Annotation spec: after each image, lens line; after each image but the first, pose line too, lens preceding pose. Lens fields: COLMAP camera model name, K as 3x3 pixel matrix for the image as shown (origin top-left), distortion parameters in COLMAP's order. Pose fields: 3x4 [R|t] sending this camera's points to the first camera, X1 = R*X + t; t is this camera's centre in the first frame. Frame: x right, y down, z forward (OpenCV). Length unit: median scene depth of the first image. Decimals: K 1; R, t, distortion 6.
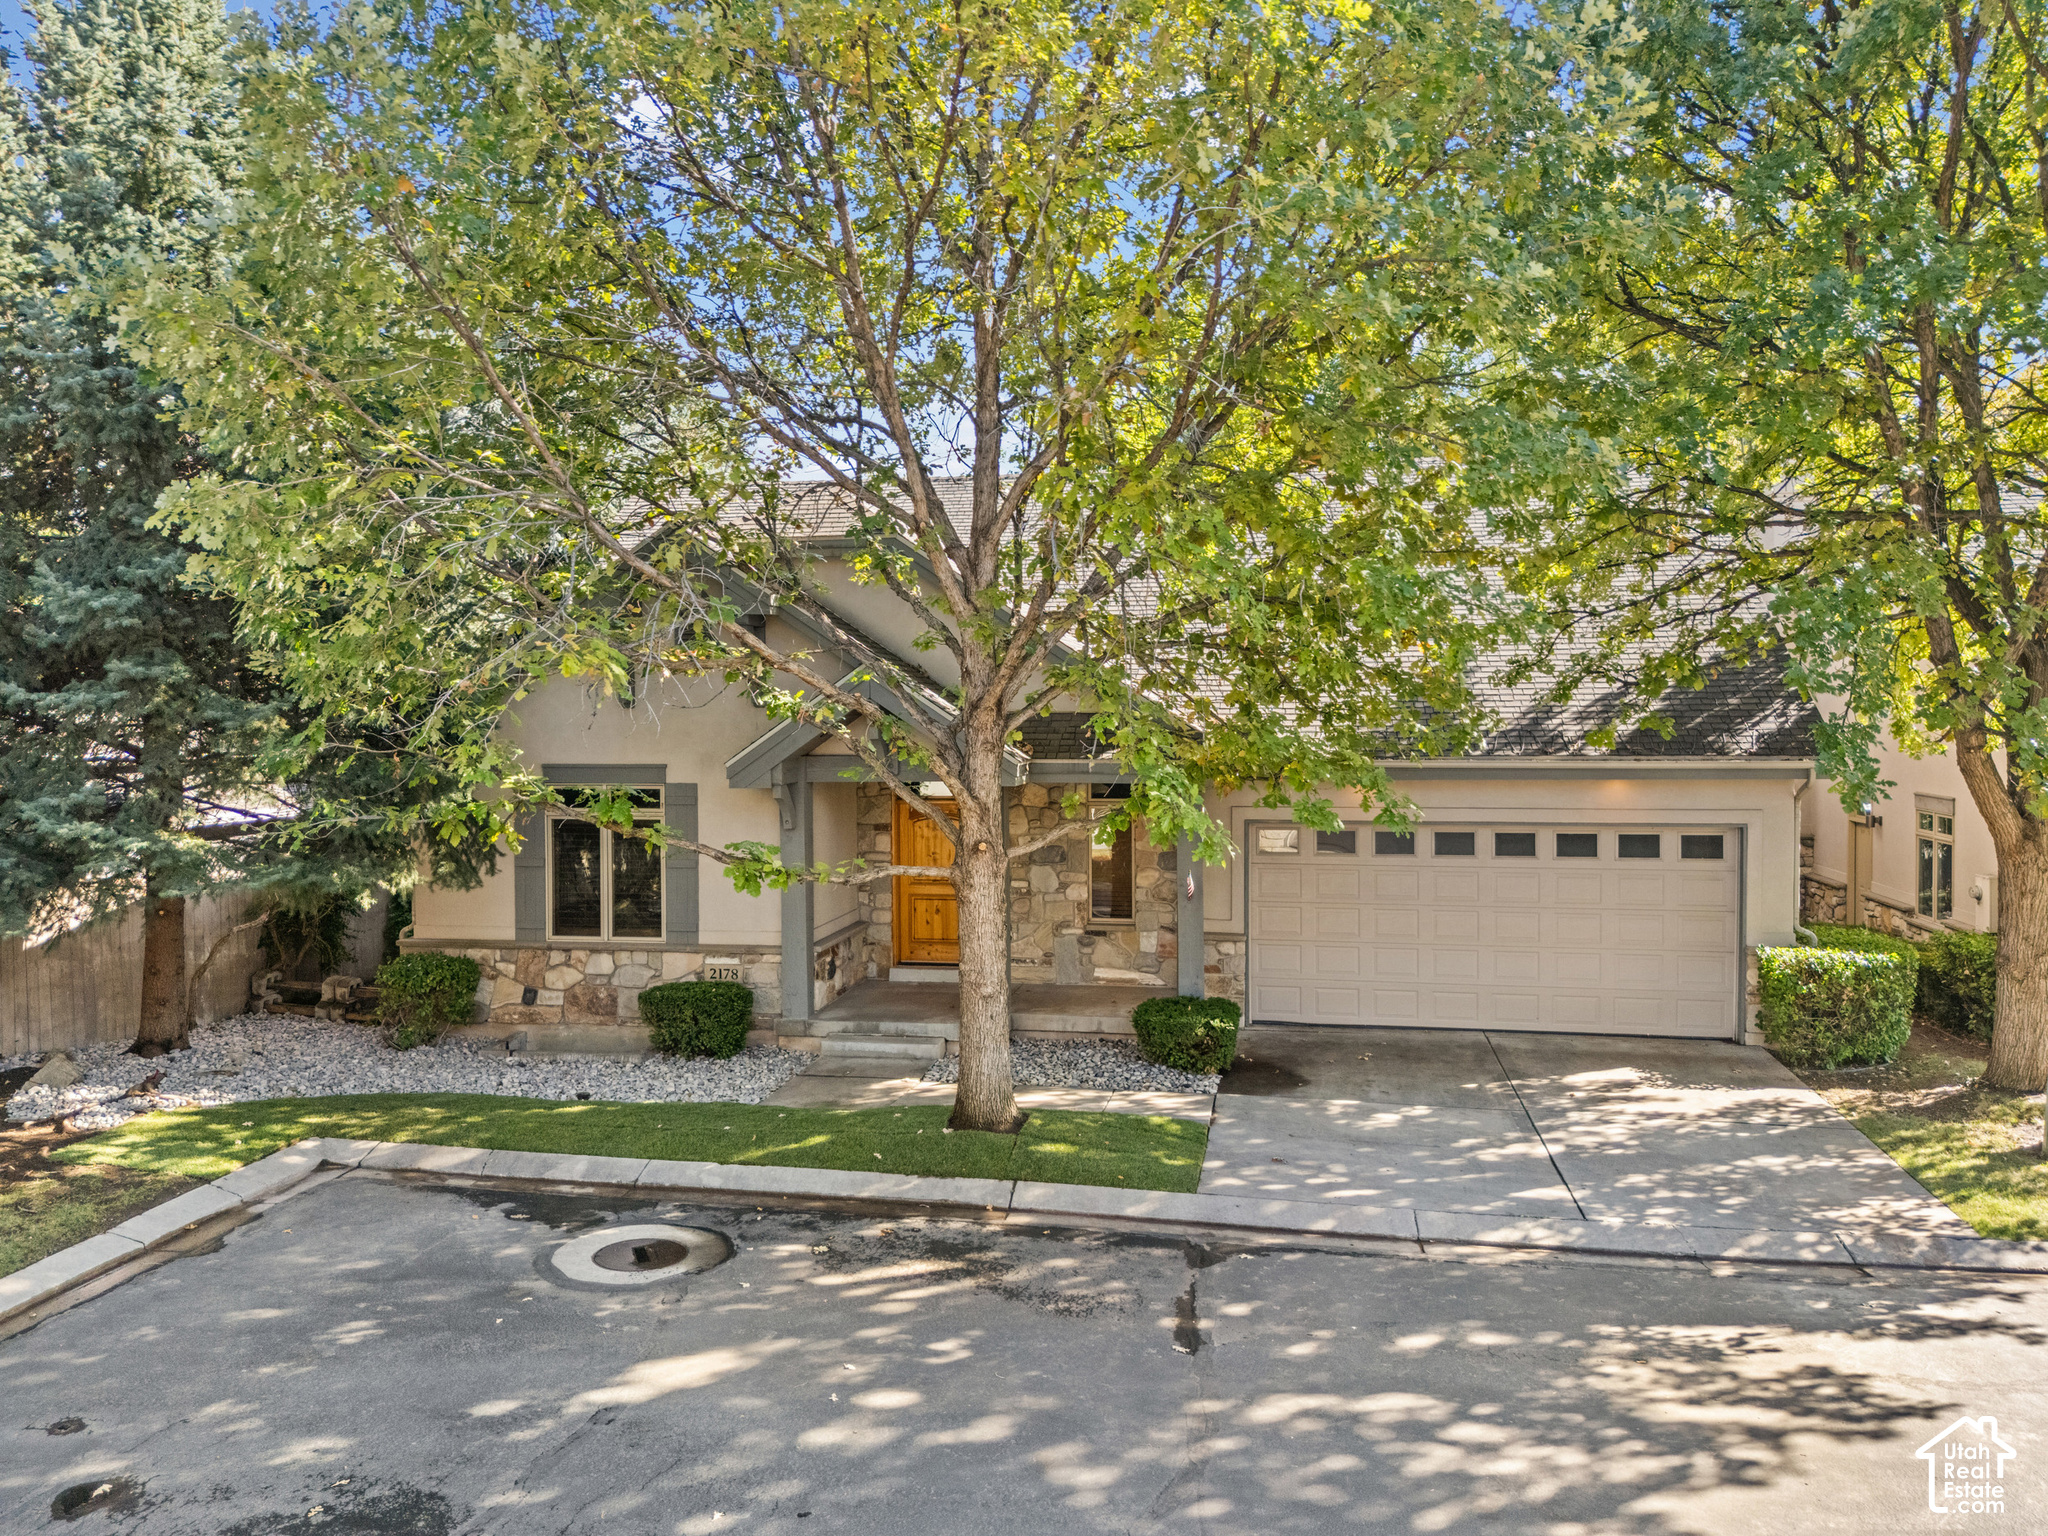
lens RADIAL K [[1461.1, 0, 1023.8], [0, 1461.1, 763.5], [0, 0, 1]] dist [0.024832, -0.014371]
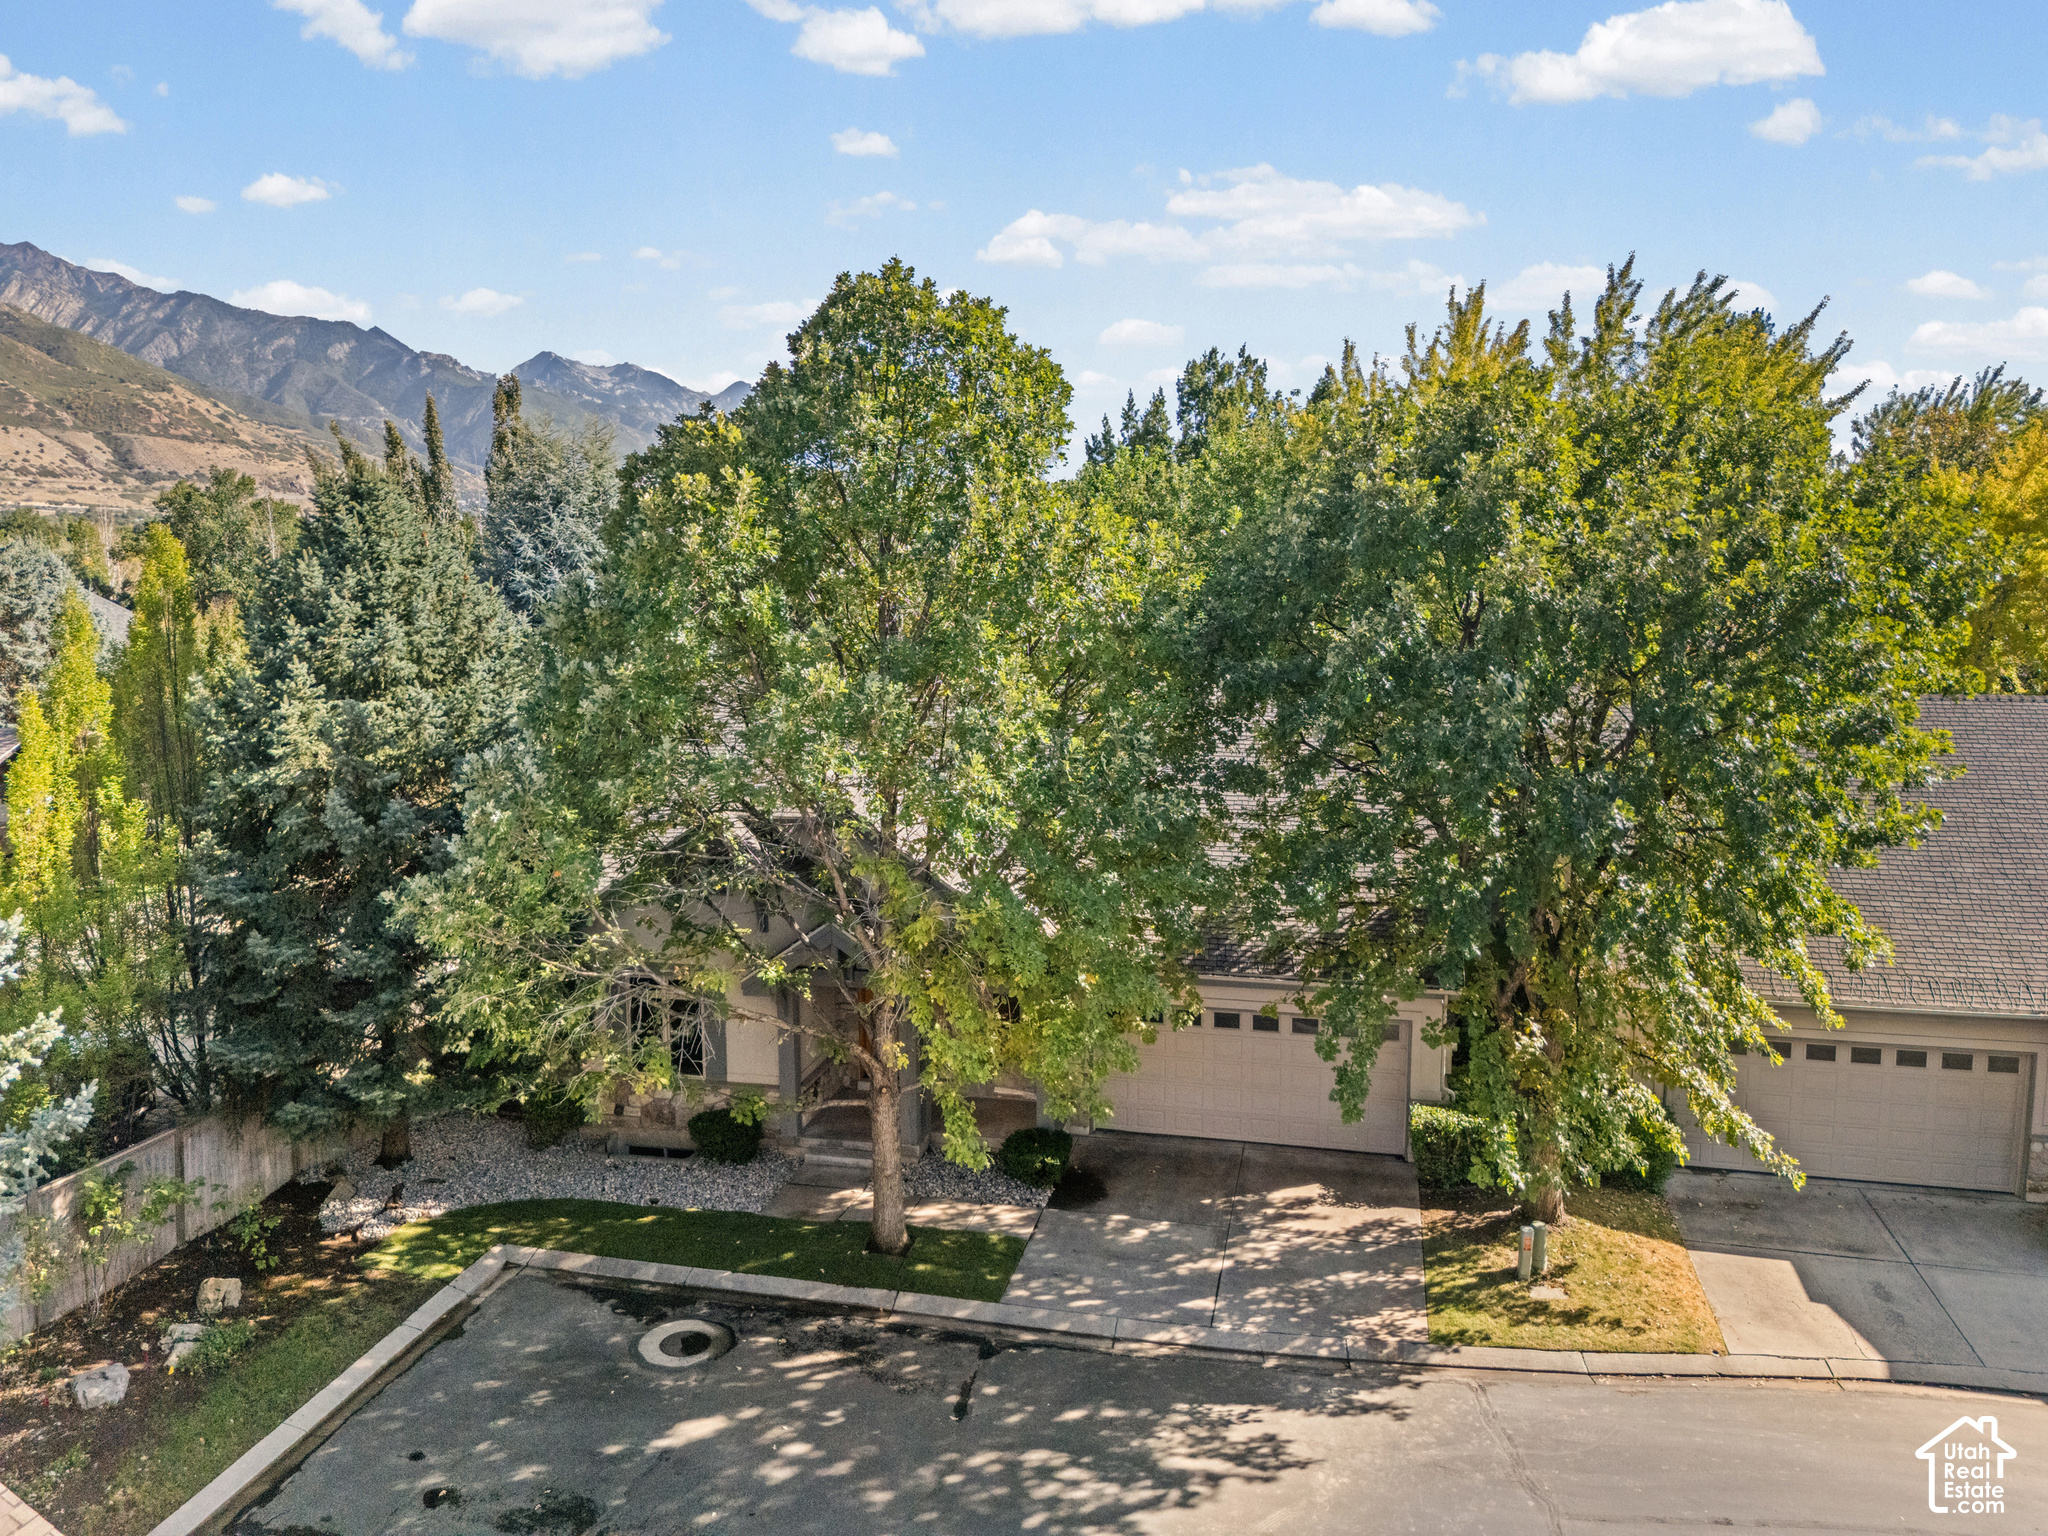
lens RADIAL K [[1461.1, 0, 1026.2], [0, 1461.1, 778.3], [0, 0, 1]] dist [0.024832, -0.014371]
pose [[0.998873, 0.002368, -0.047413, 0.242938], [0.003581, 0.992150, 0.125001, -0.572768], [0.047337, -0.125030, 0.991023, -0.690931]]
